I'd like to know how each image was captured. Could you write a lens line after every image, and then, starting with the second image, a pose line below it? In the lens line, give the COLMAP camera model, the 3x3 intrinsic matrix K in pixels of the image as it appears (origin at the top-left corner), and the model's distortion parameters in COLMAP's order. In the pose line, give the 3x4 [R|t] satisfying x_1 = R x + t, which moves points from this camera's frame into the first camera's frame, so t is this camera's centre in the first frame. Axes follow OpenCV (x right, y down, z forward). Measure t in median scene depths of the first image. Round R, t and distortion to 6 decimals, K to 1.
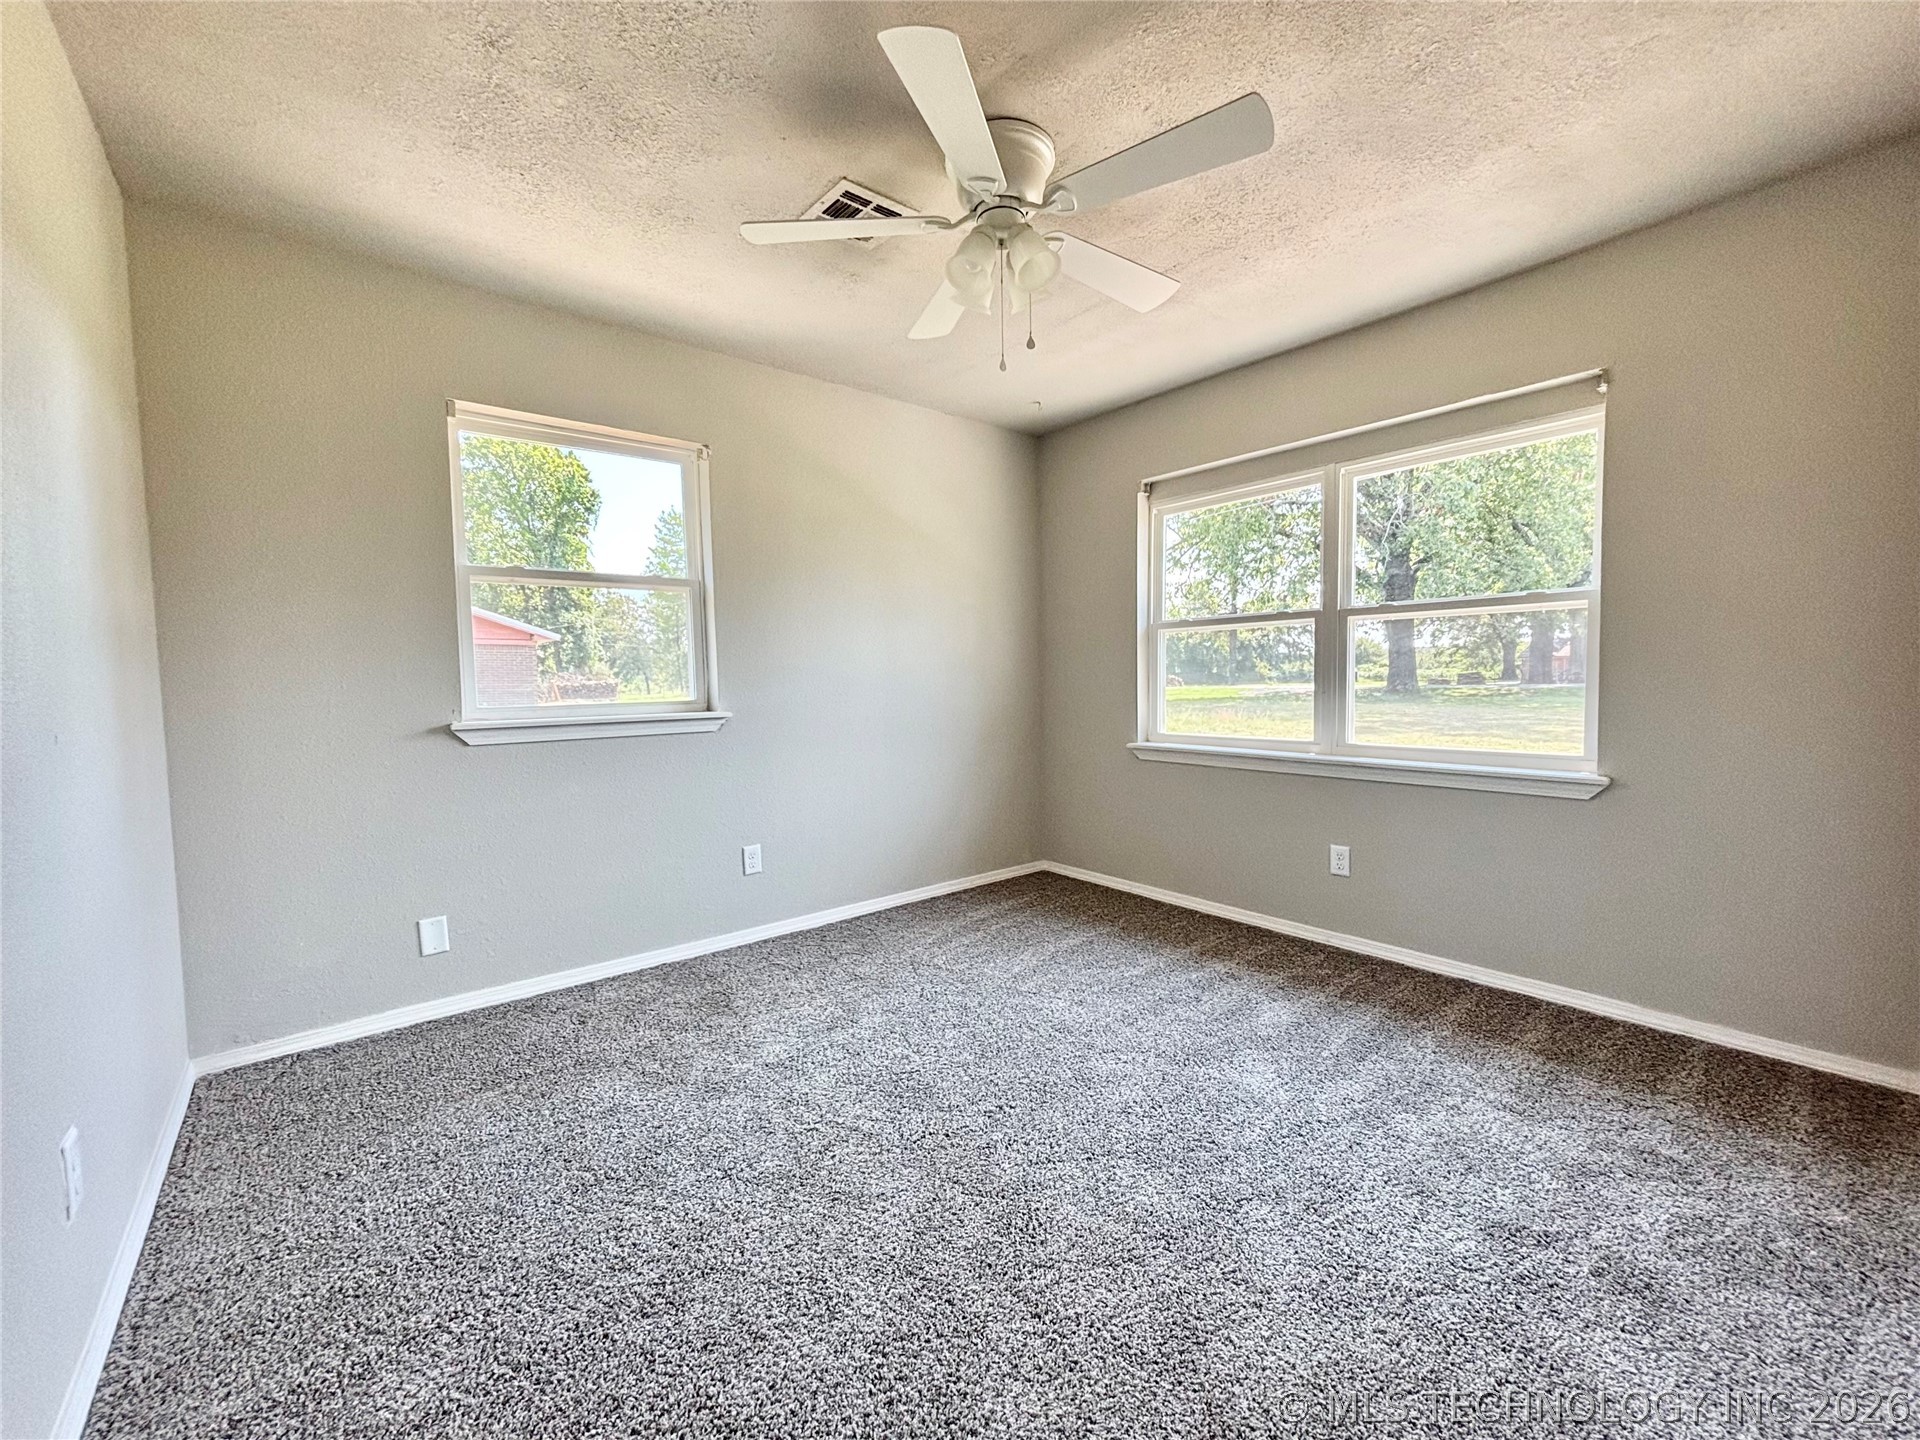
lens RADIAL K [[758.5, 0, 967.1], [0, 758.5, 722.9], [0, 0, 1]] dist [-0.001880, -0.000844]
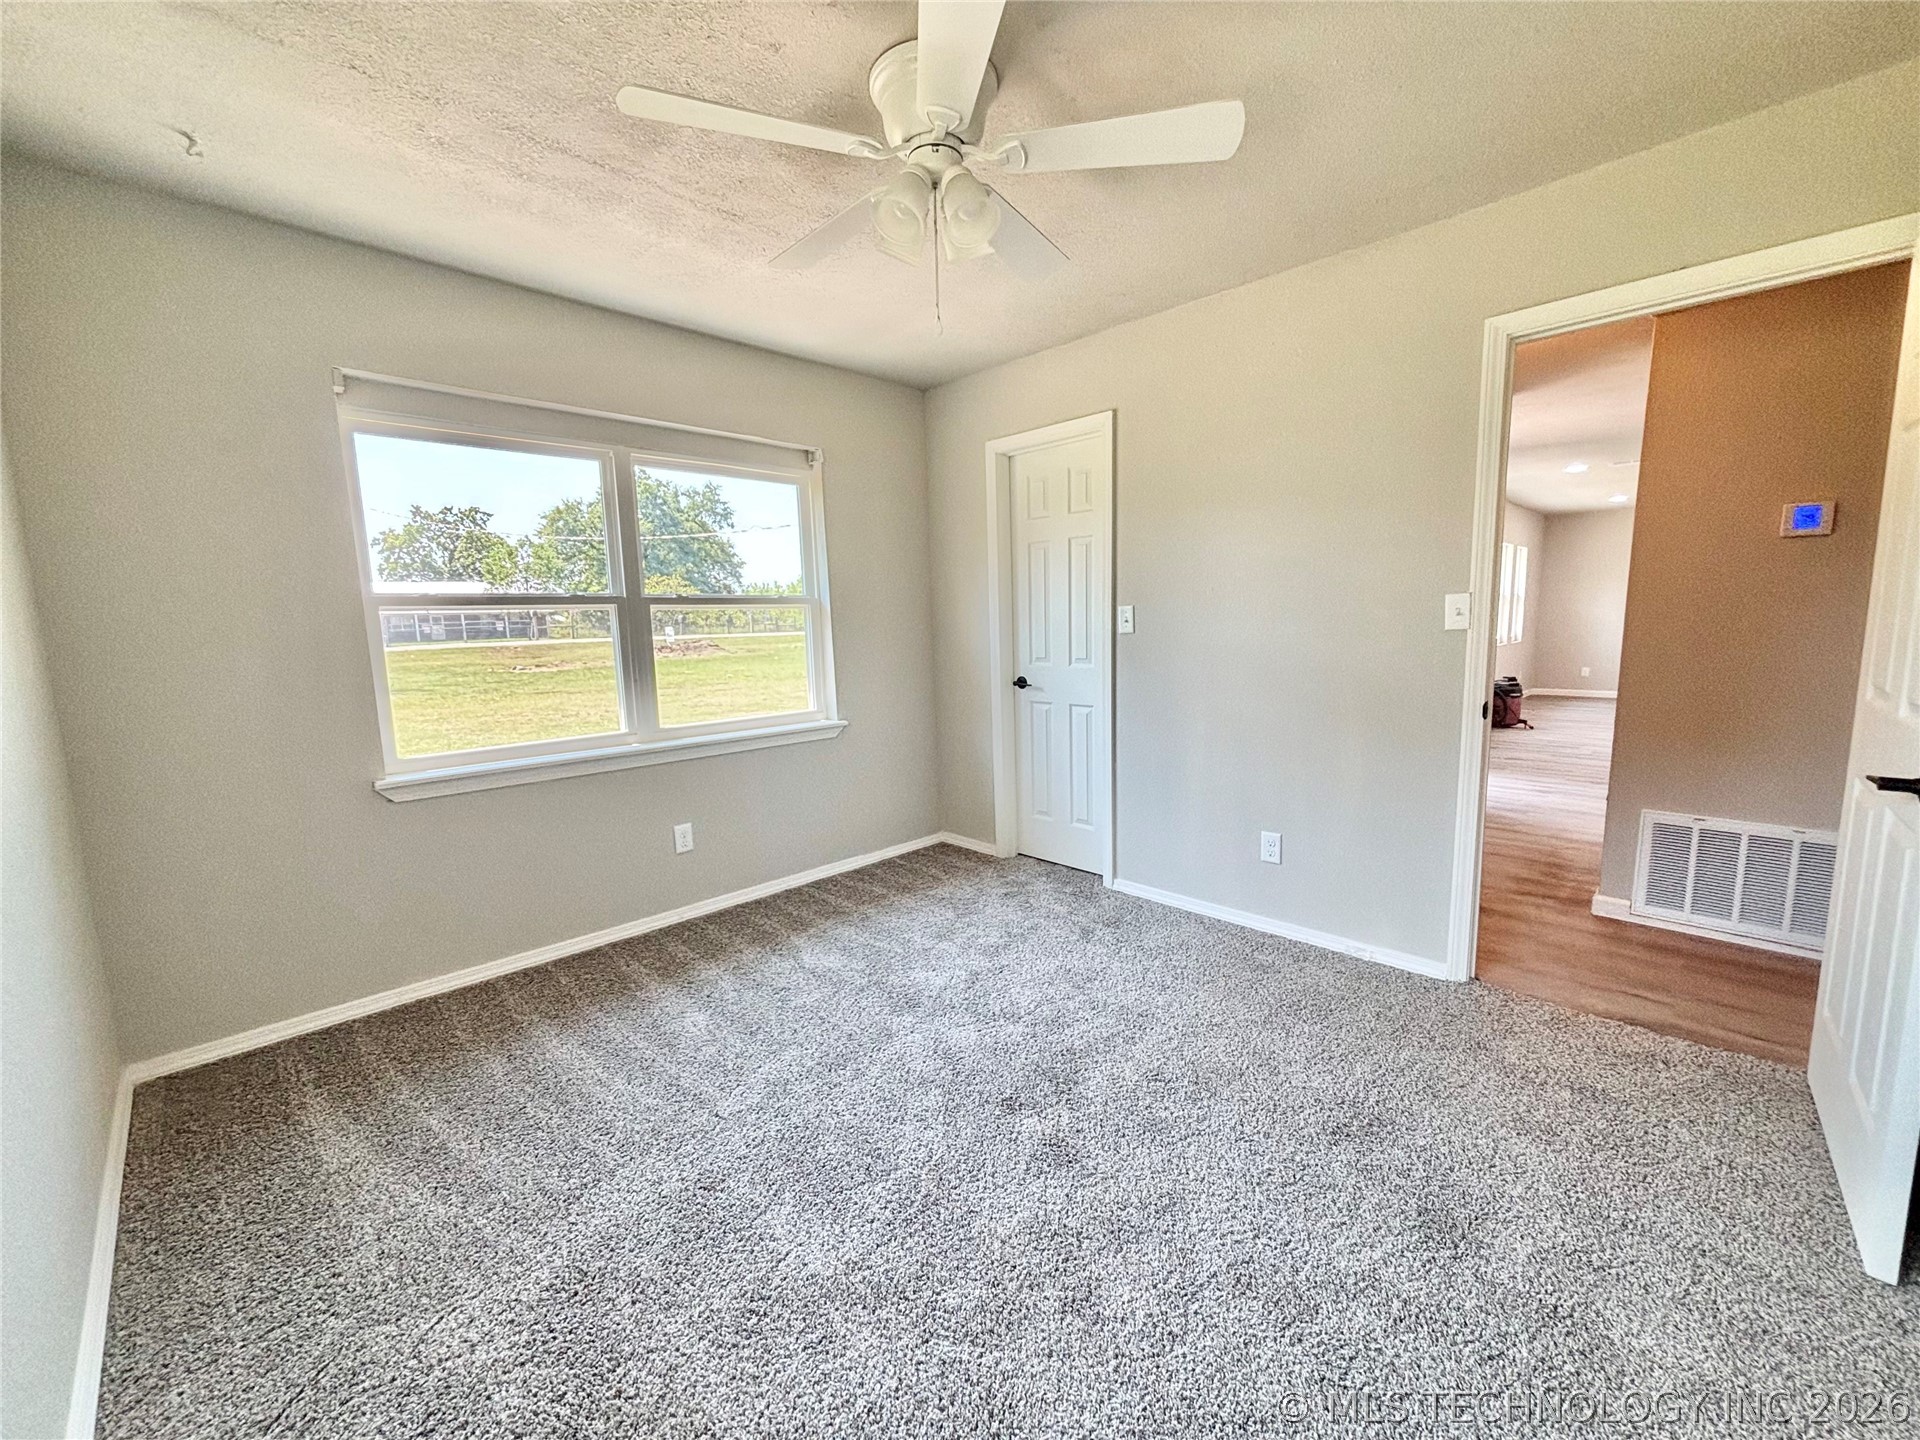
lens RADIAL K [[758.5, 0, 967.1], [0, 758.5, 722.9], [0, 0, 1]] dist [-0.001880, -0.000844]
pose [[-0.086244, -0.119832, 0.989041, -0.604055], [0.081455, 0.988568, 0.126877, -0.084693], [-0.992939, 0.091505, -0.075497, 0.714994]]
